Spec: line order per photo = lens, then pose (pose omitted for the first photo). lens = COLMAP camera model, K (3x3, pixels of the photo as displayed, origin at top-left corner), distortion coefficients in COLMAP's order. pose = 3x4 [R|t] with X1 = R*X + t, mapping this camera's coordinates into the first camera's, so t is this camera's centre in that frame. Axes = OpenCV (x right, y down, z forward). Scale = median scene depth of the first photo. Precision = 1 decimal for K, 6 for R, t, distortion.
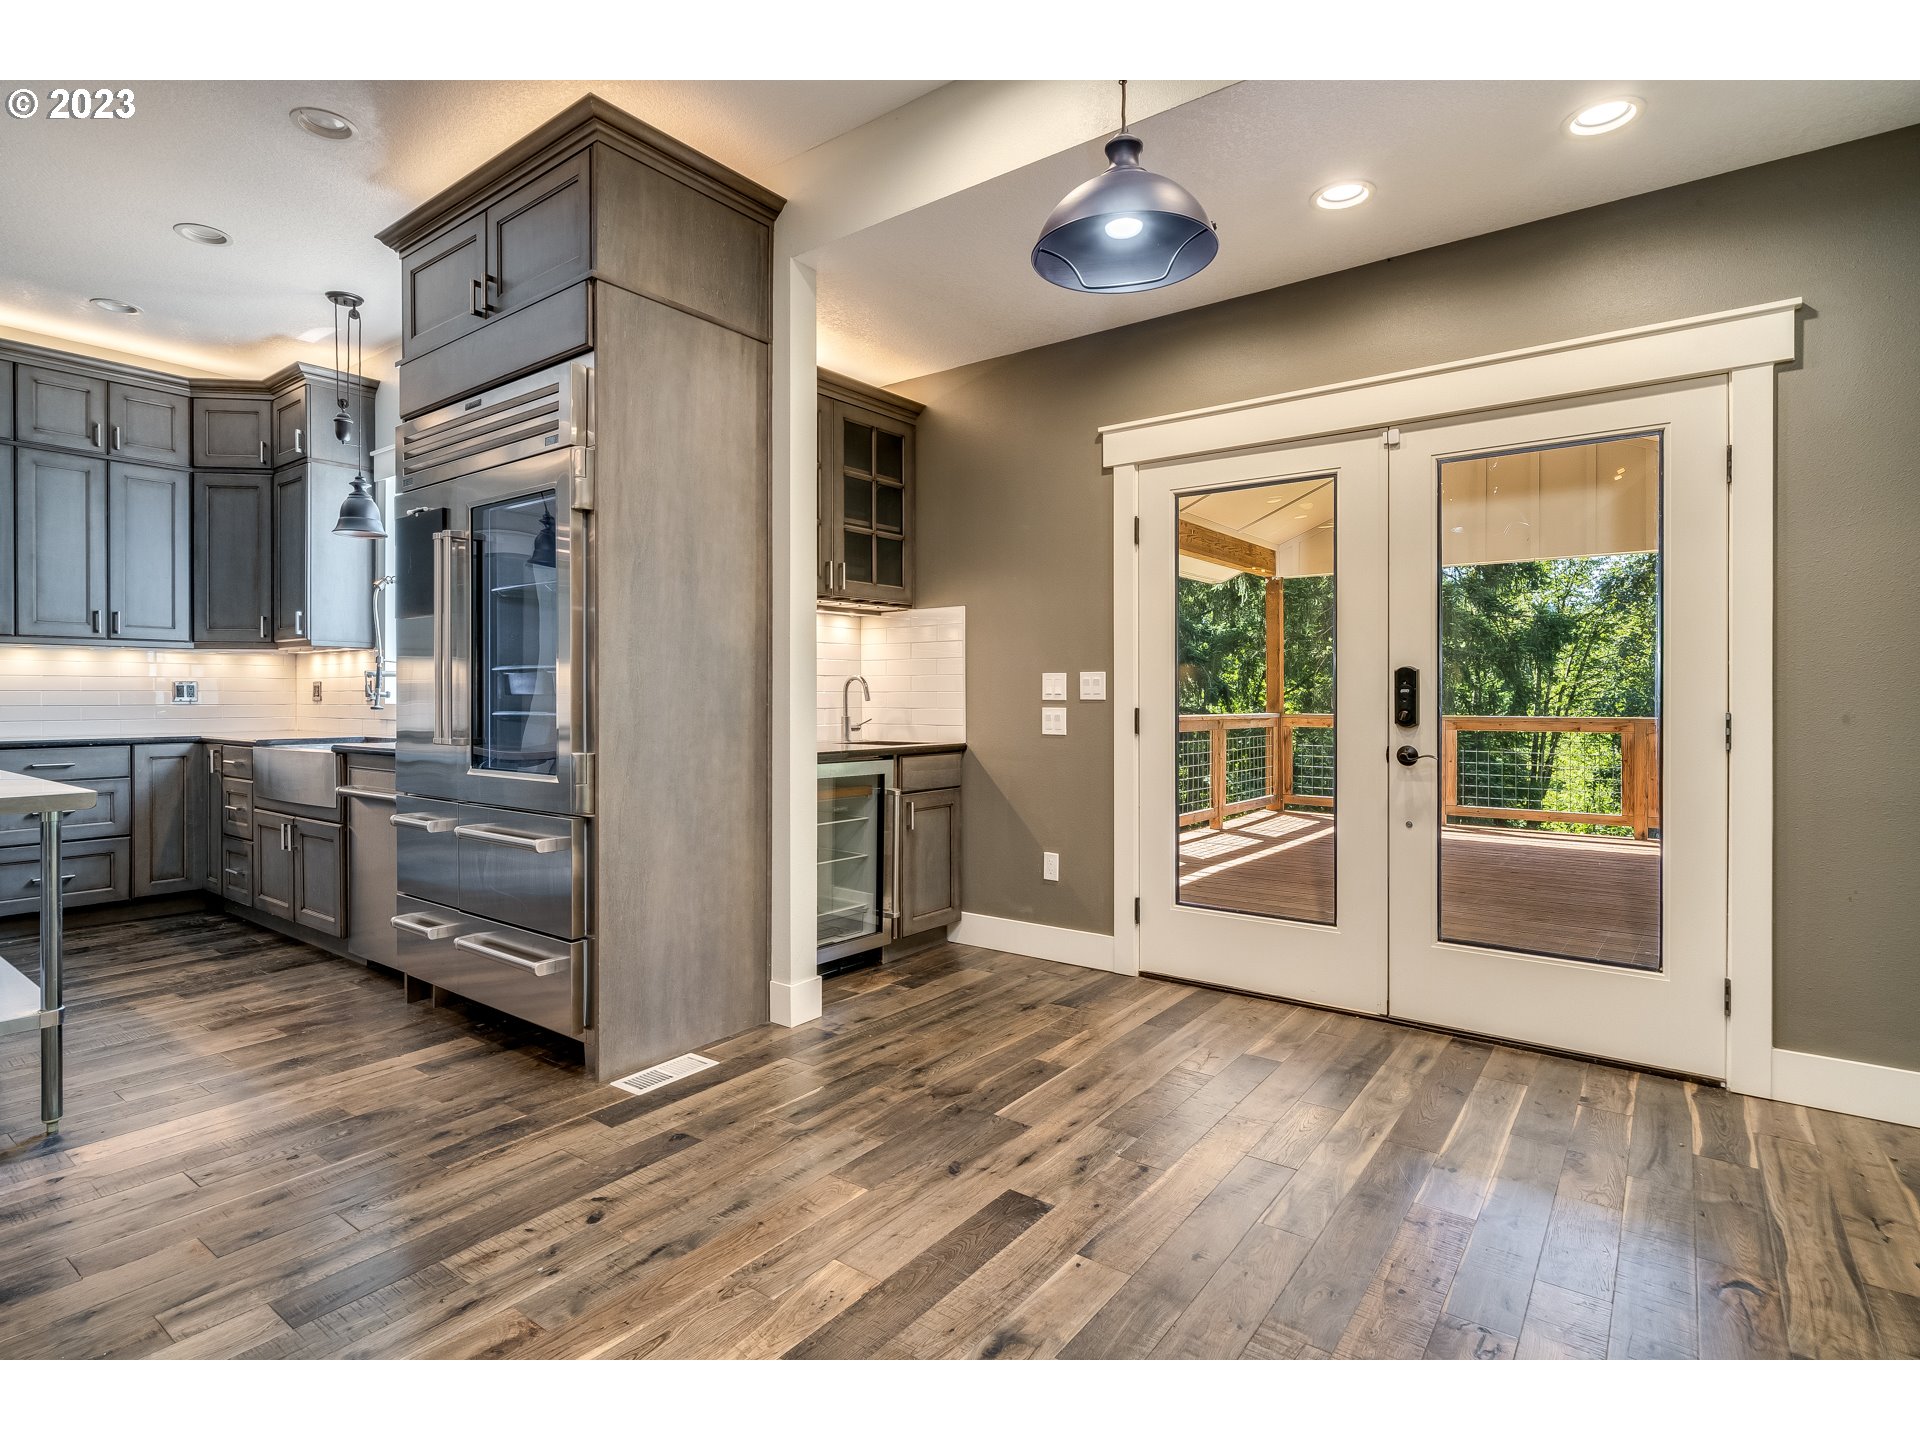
lens RADIAL K [[976.4, 0, 959.6], [0, 976.4, 705.3], [0, 0, 1]] dist [0.005558, -0.000865]
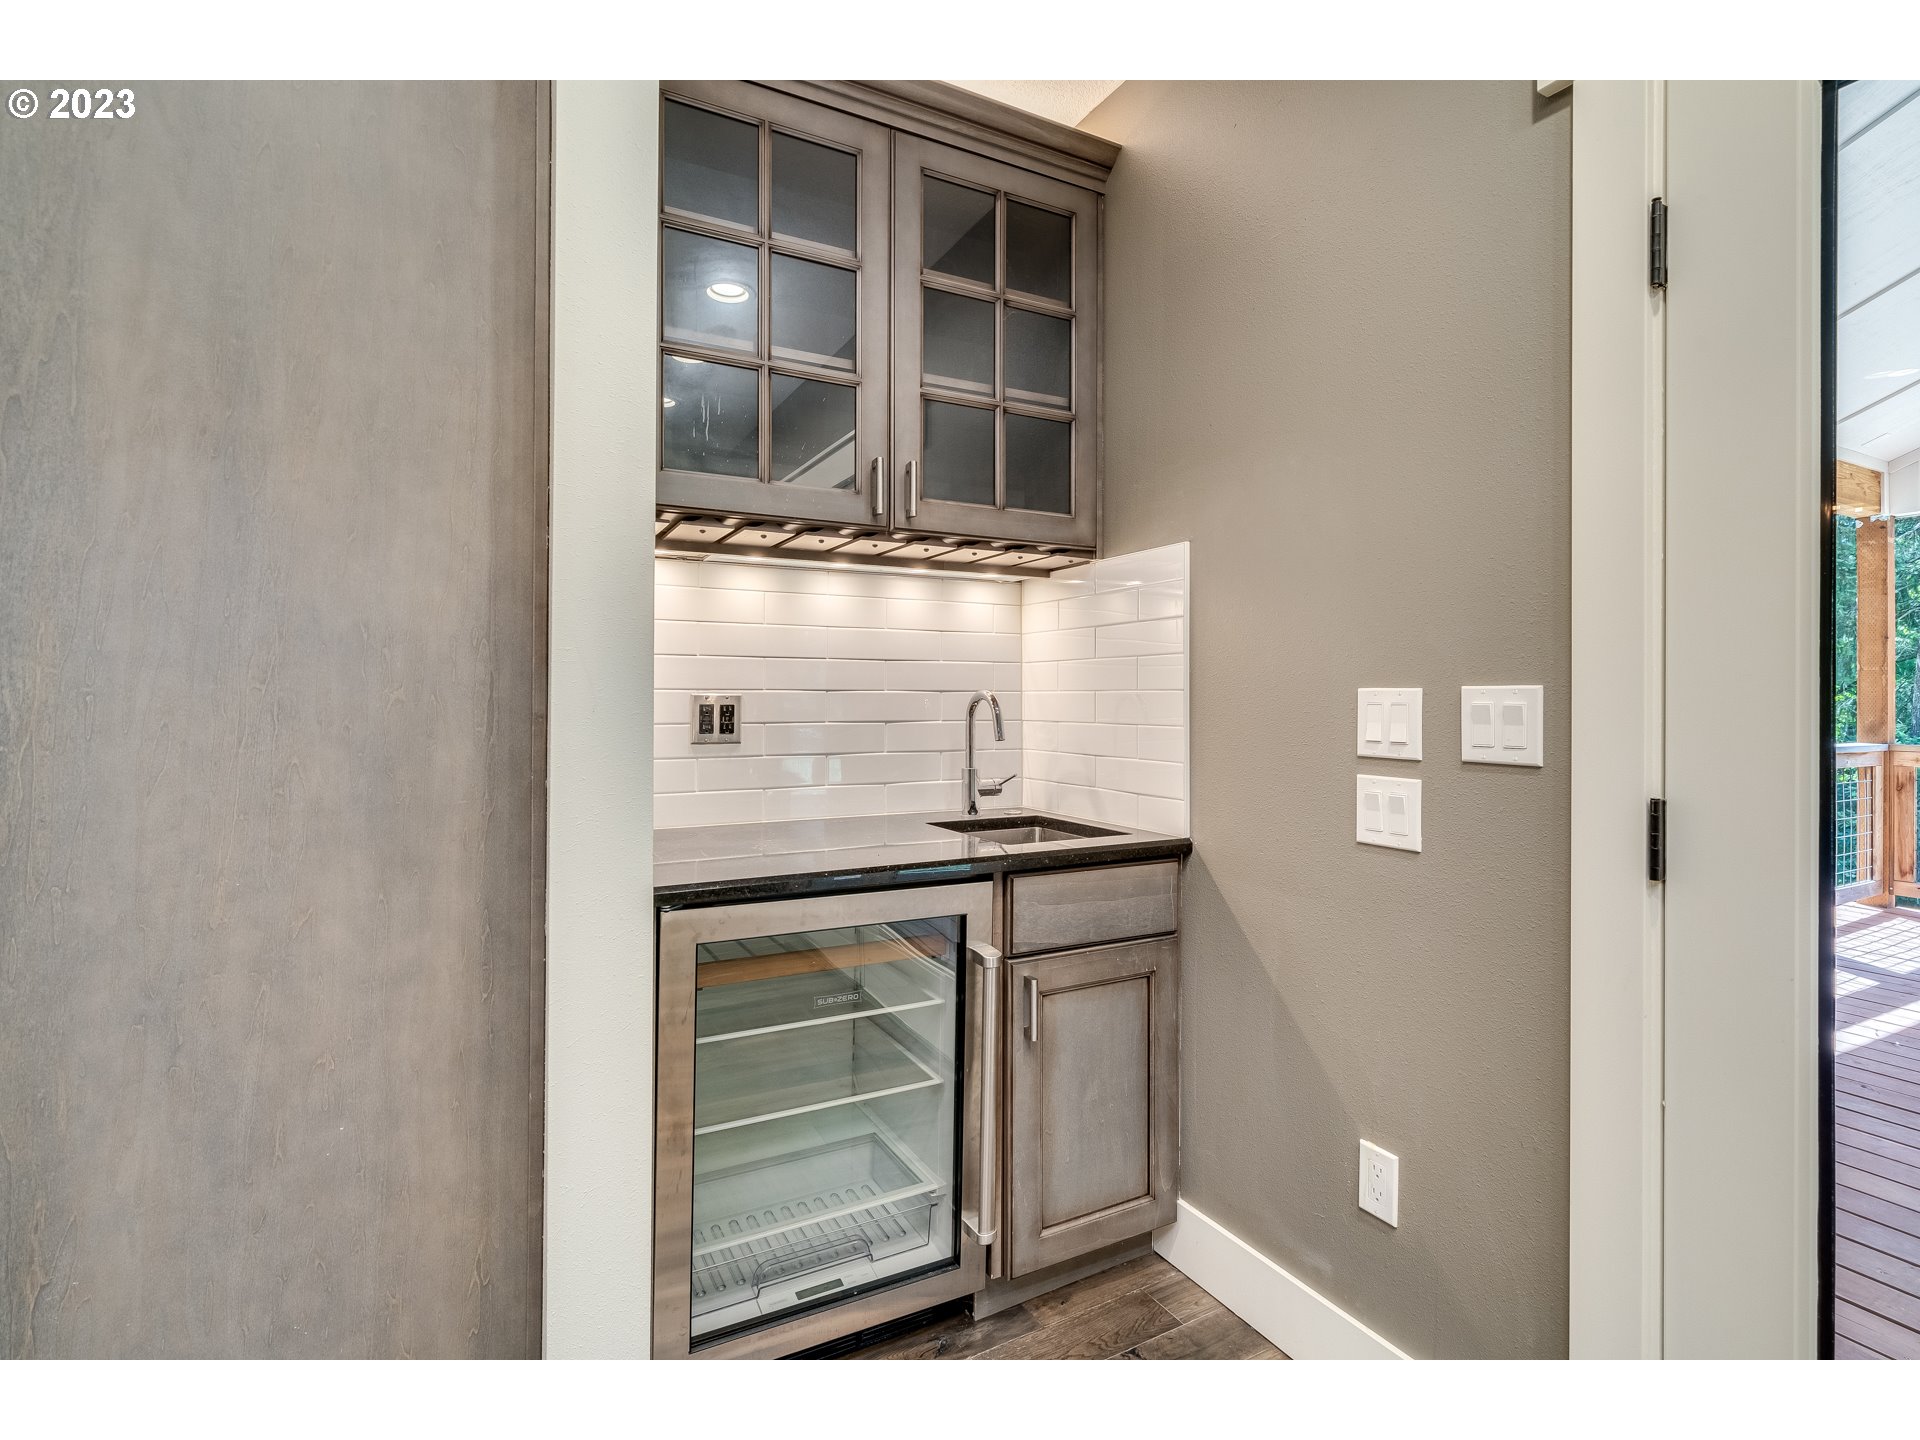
lens RADIAL K [[909.6, 0, 974.1], [0, 909.6, 701.6], [0, 0, 1]] dist [-0.004094, -0.001542]
pose [[0.914677, 0.004004, -0.404166, 0.090183], [-0.006297, 0.999971, -0.004344, -0.024407], [0.404136, 0.006518, 0.914676, 0.591338]]
